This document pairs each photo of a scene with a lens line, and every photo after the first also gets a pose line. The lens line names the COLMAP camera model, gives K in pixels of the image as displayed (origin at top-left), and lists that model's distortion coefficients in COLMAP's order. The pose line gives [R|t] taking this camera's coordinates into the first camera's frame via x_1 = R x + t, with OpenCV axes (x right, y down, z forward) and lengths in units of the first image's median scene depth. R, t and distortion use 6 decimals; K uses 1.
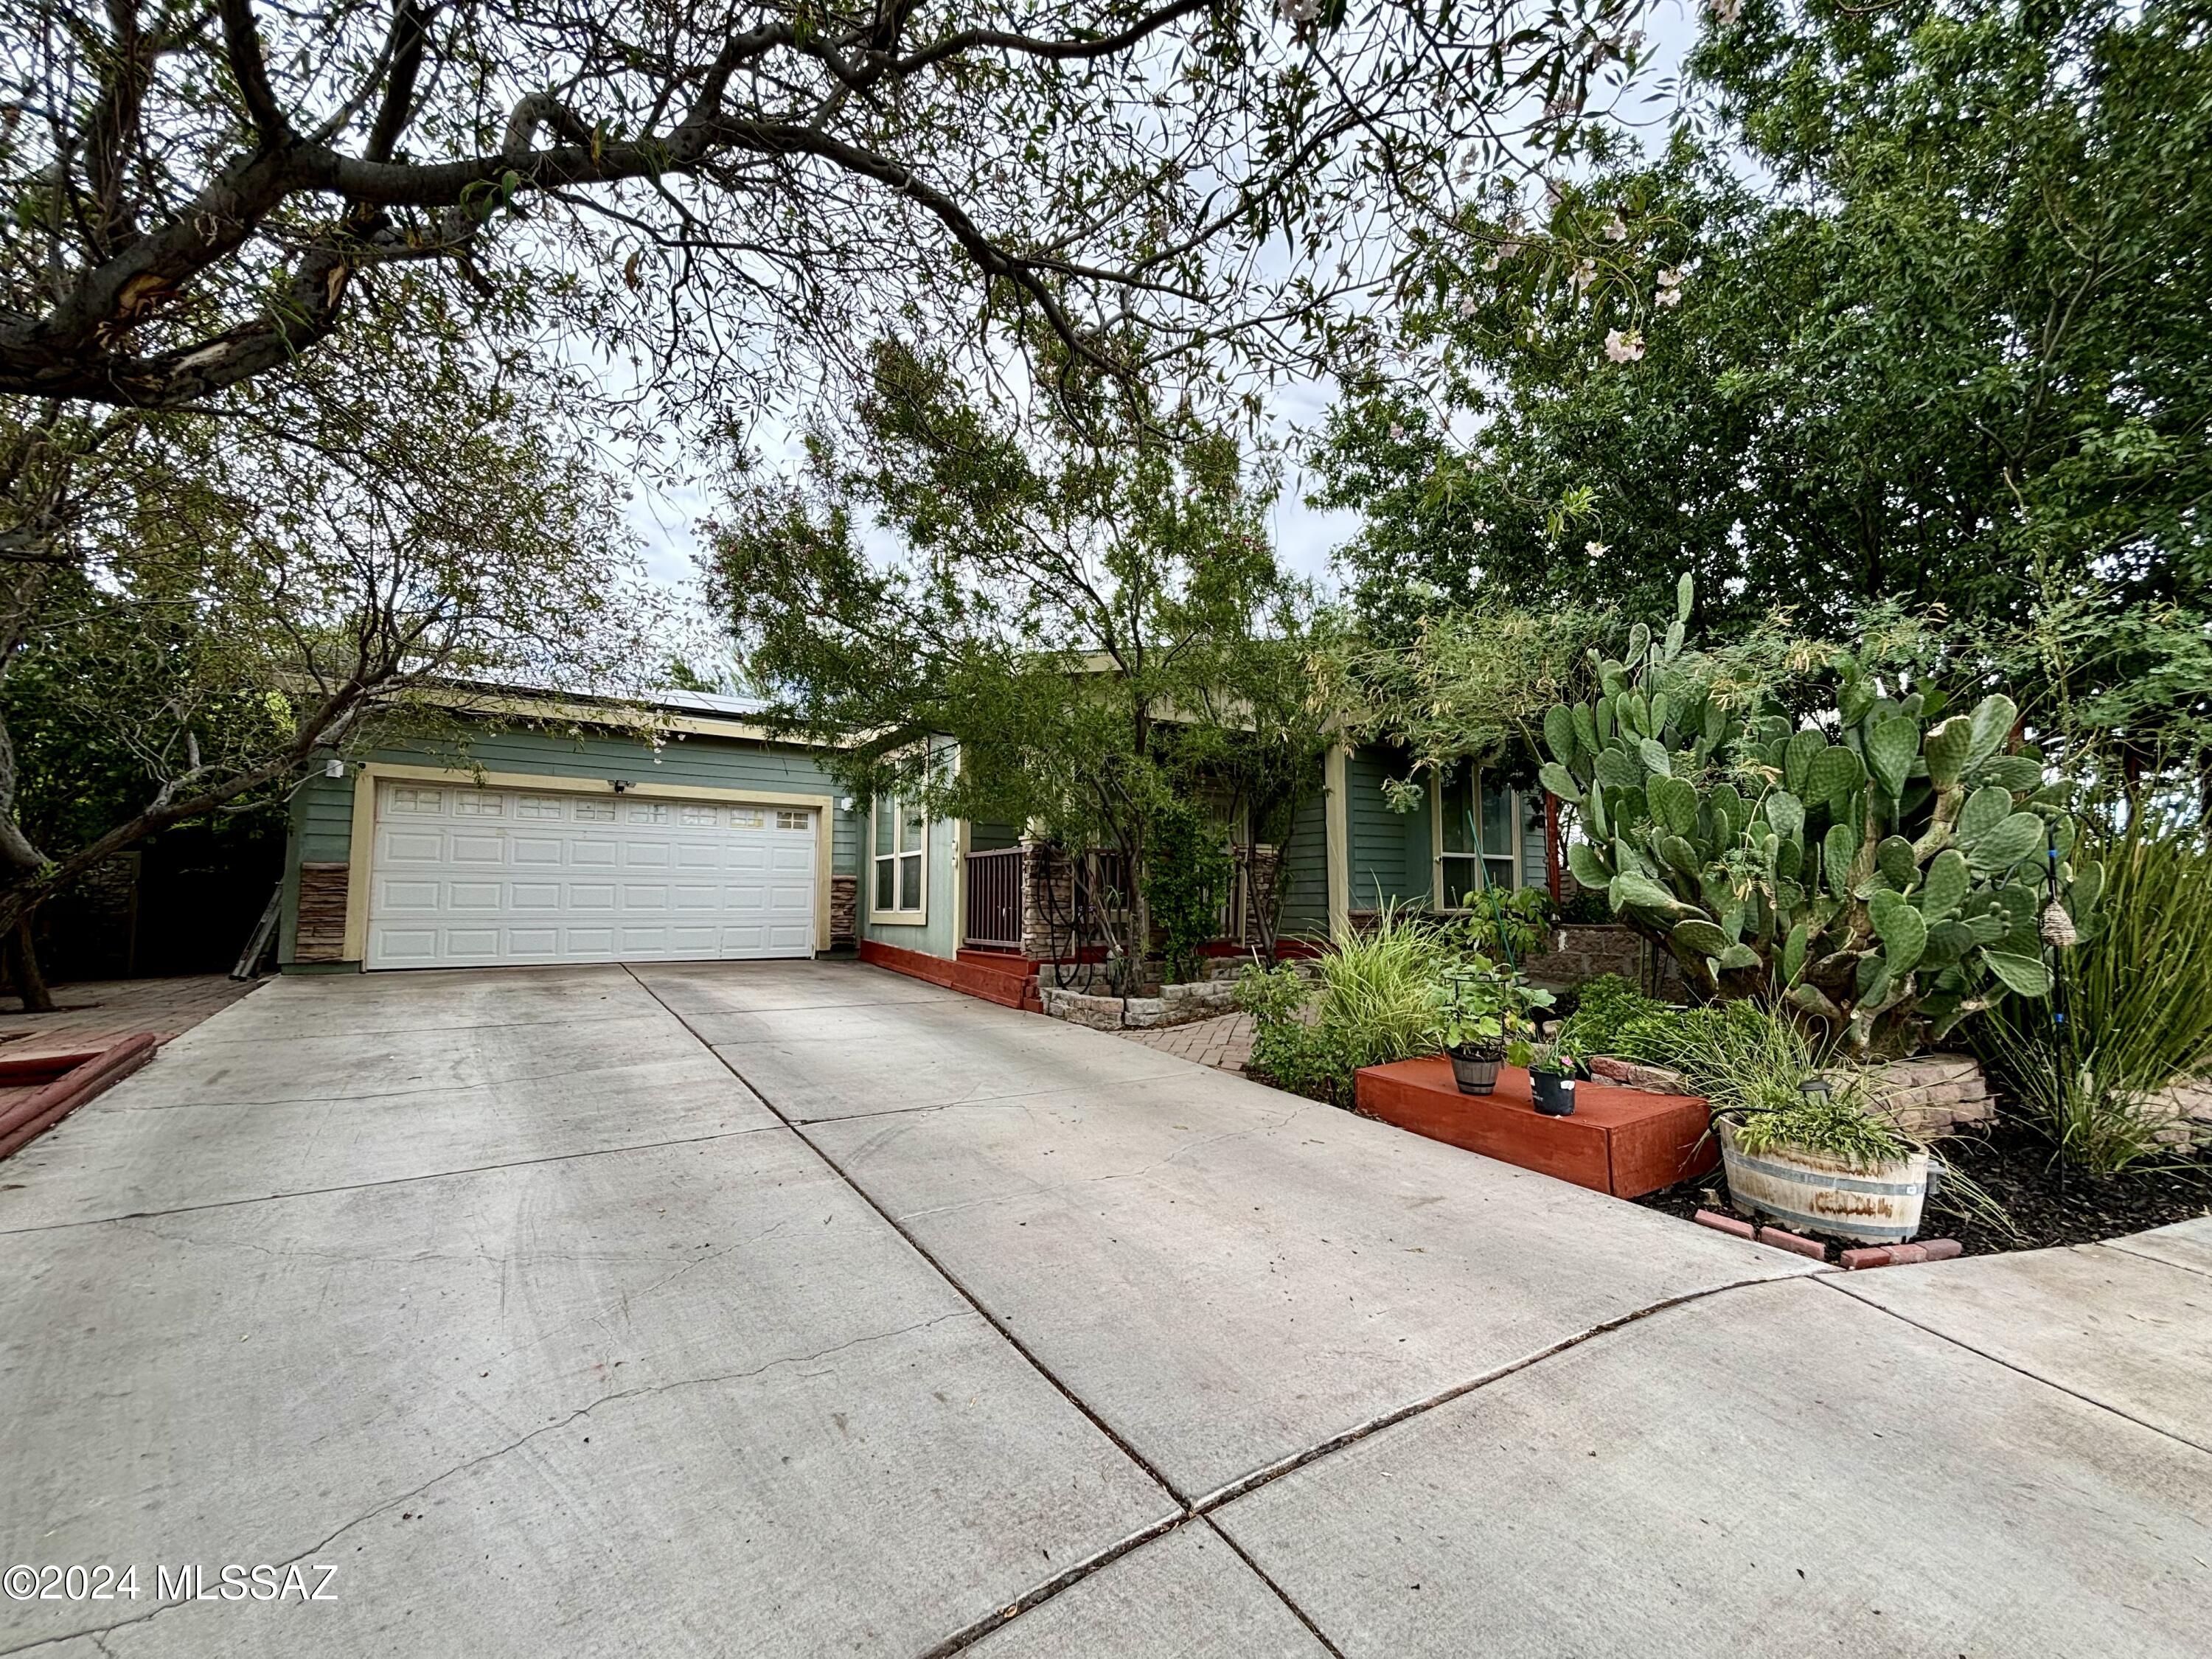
lens RADIAL K [[899.5, 0, 1103.8], [0, 899.5, 829.1], [0, 0, 1]] dist [0.014635, -0.000028]
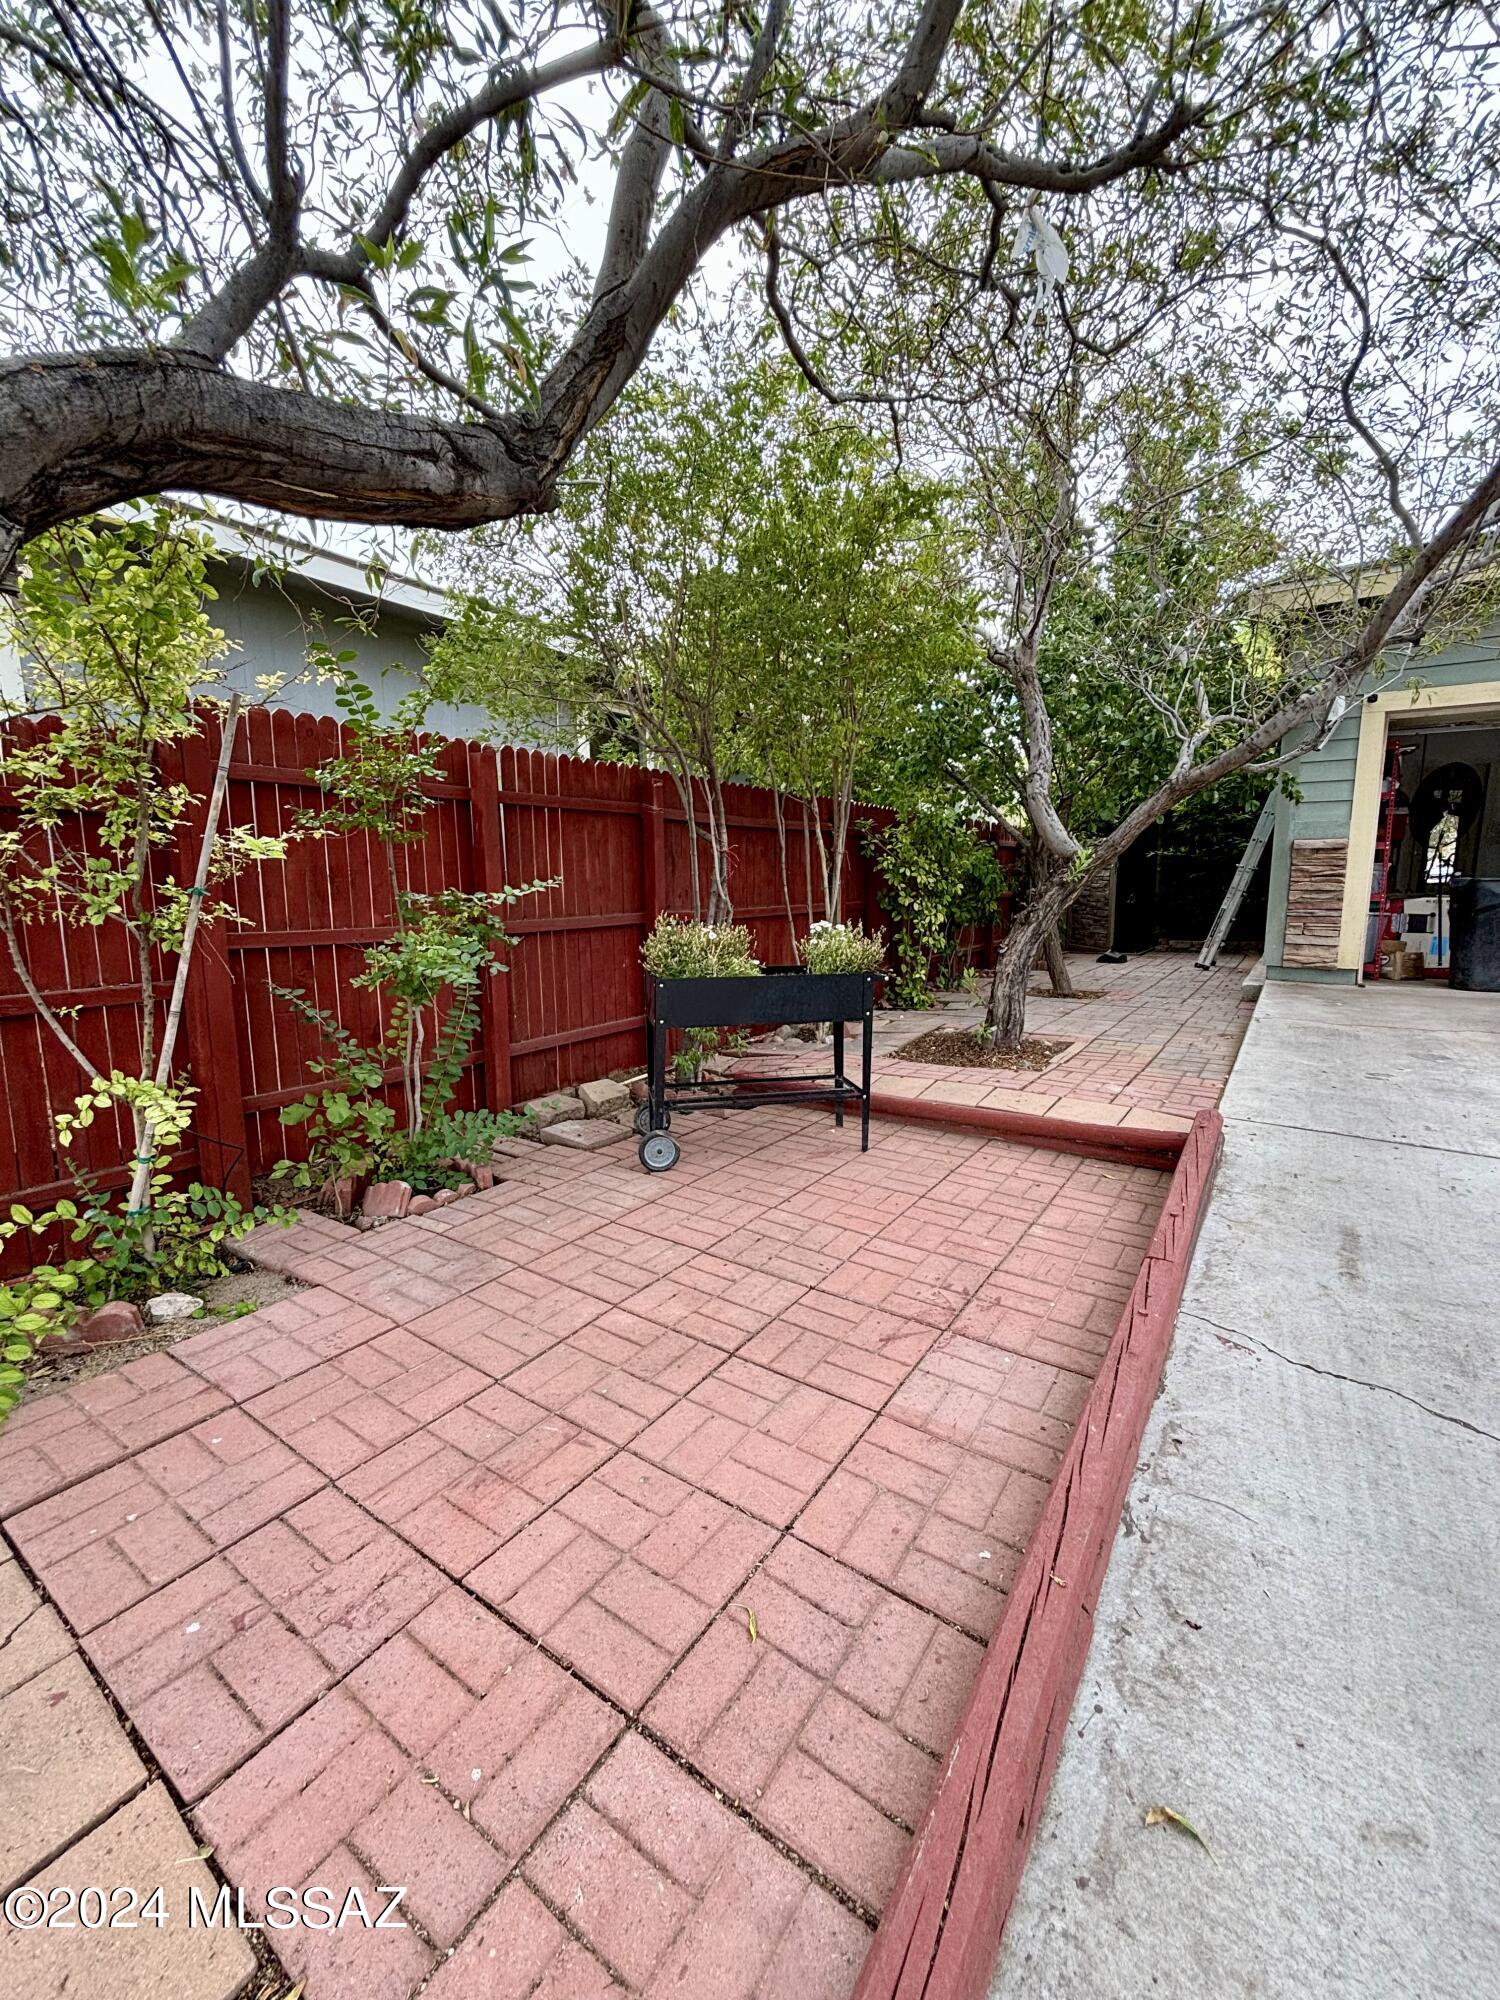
lens RADIAL K [[803.7, 0, 750.8], [0, 803.7, 995.4], [0, 0, 1]] dist [-0.000019, -0.000005]
pose [[0.357568, 0.136444, -0.923866, -0.387994], [0.080473, 0.981088, 0.176040, 0.008719], [0.930413, -0.137293, 0.339826, 0.310241]]
